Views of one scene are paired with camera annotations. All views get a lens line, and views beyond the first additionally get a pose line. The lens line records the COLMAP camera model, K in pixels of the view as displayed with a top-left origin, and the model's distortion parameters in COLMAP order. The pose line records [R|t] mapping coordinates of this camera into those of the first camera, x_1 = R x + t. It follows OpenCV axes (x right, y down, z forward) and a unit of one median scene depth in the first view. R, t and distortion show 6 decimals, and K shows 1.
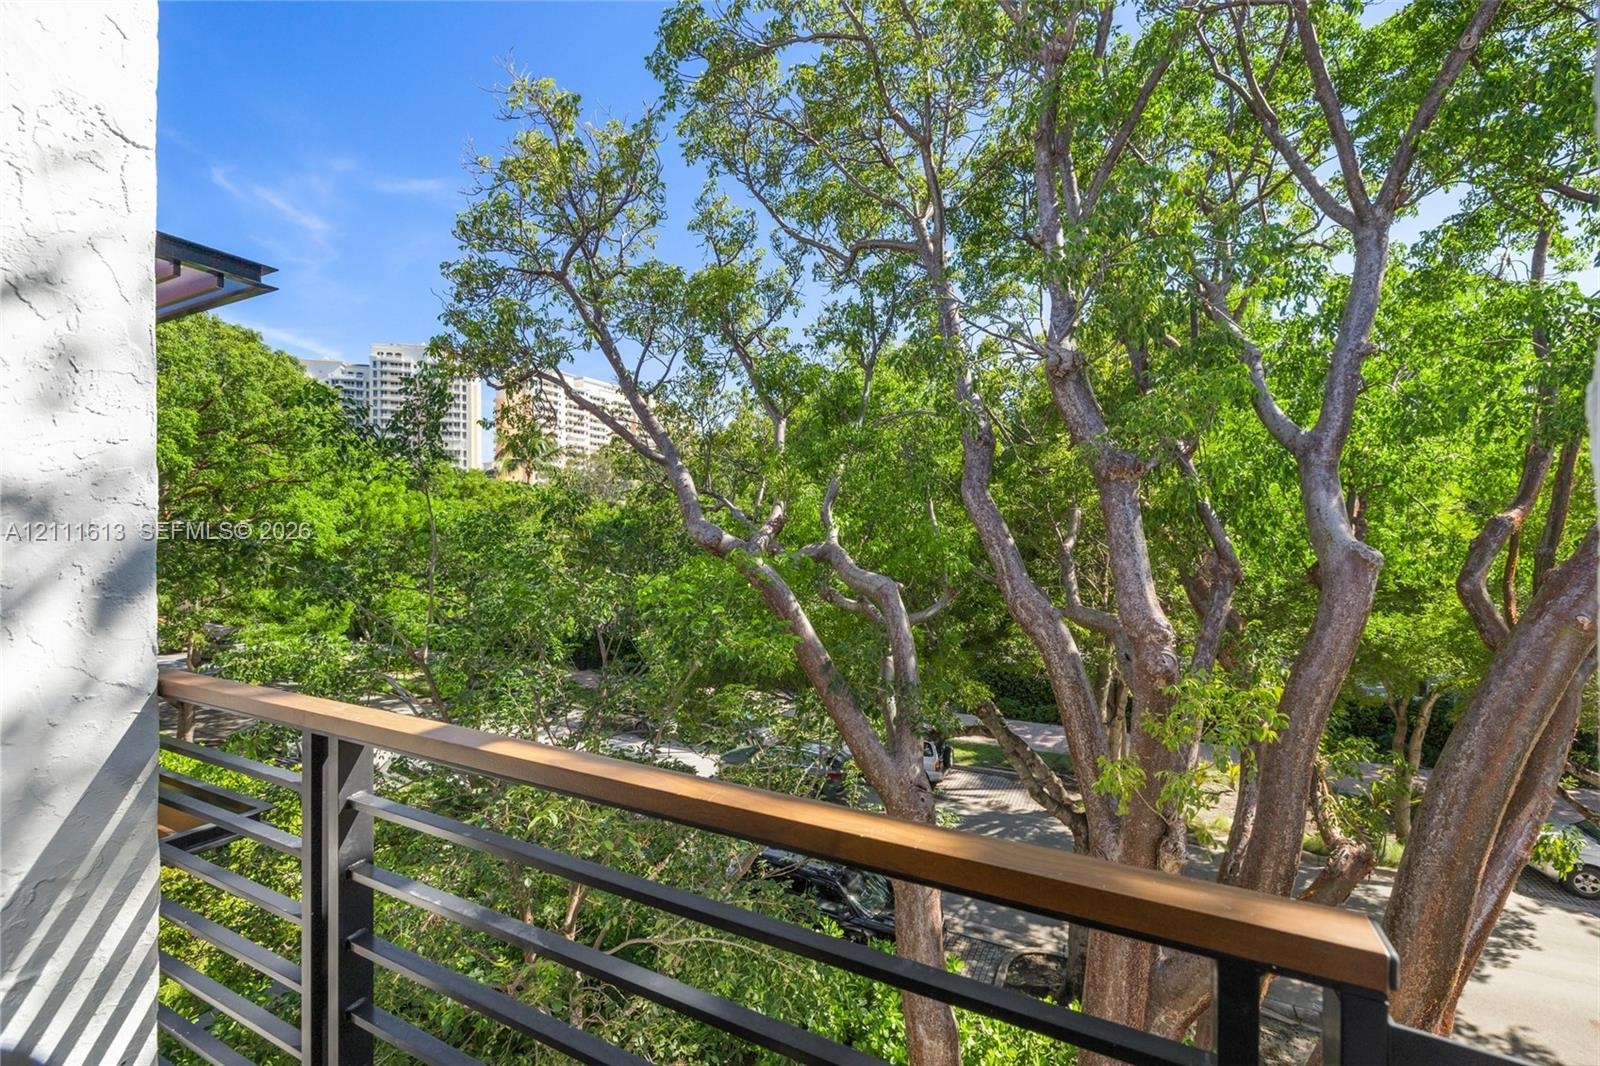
lens RADIAL K [[671.0, 0, 799.5], [0, 671.0, 526.7], [0, 0, 1]] dist [0.000203, -0.000006]
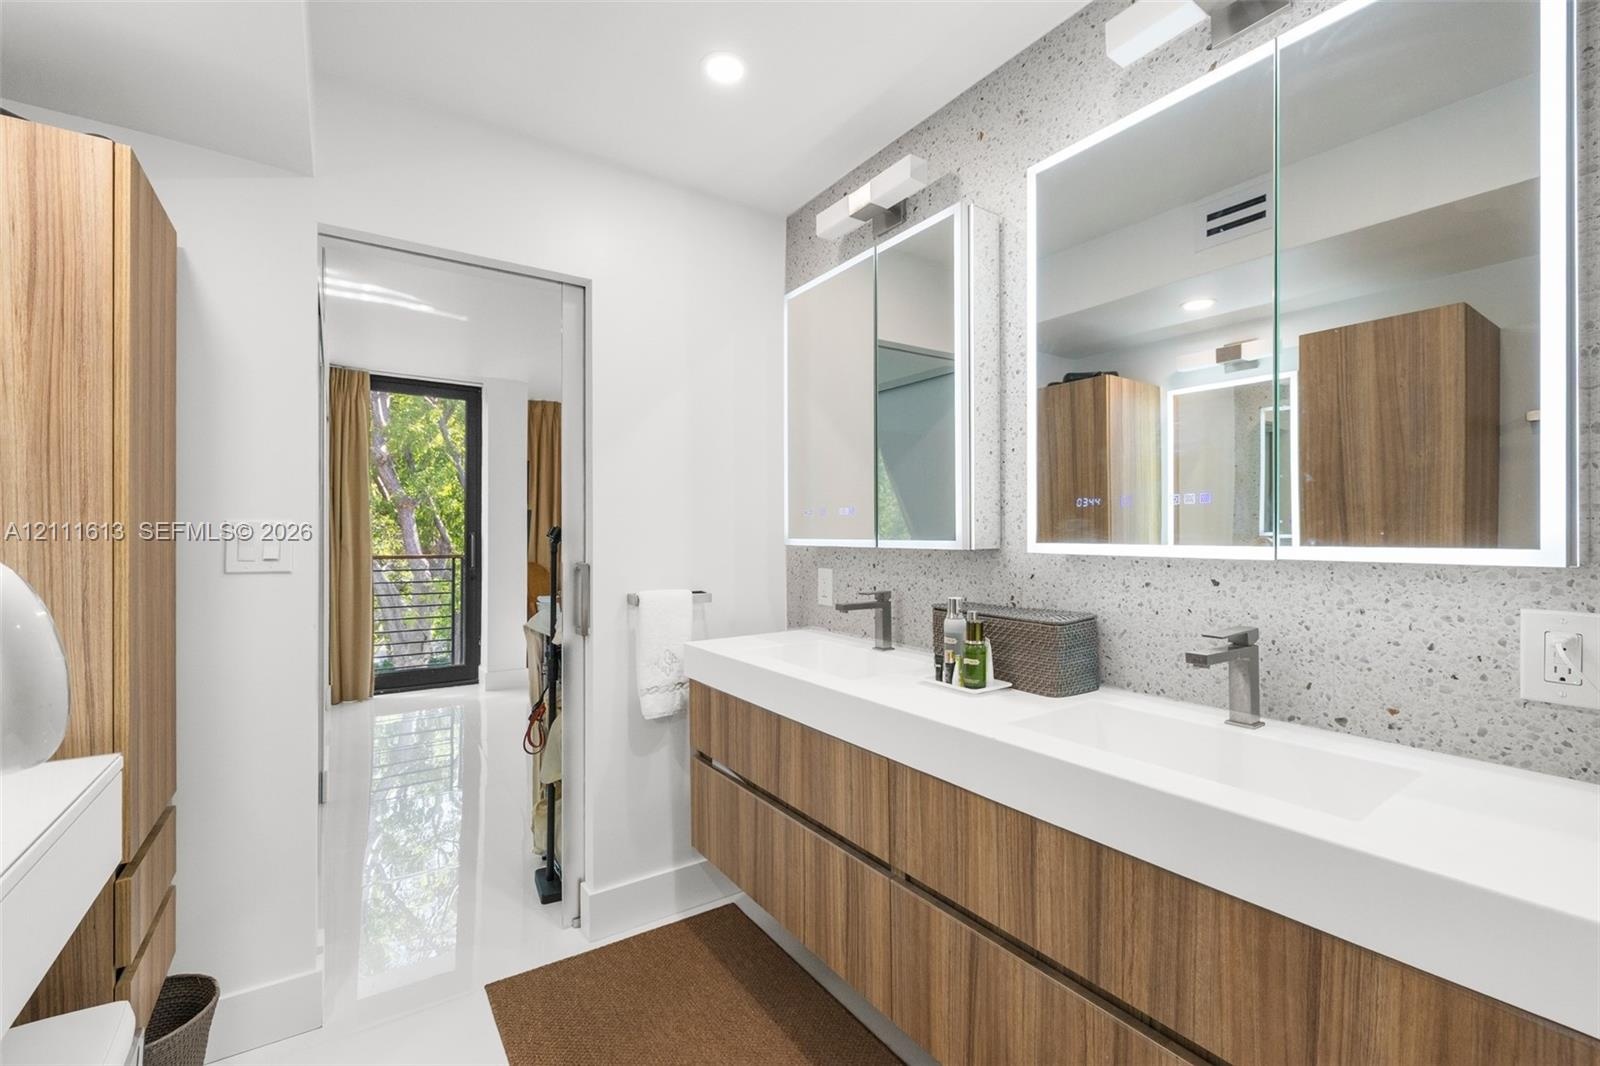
lens RADIAL K [[671.0, 0, 798.0], [0, 671.0, 535.6], [0, 0, 1]] dist [0.000203, -0.000006]
pose [[0.483725, 0.003956, 0.875211, -0.829621], [0.002265, 0.999981, -0.005771, 0.044875], [-0.875217, 0.004774, 0.483707, -1.223427]]
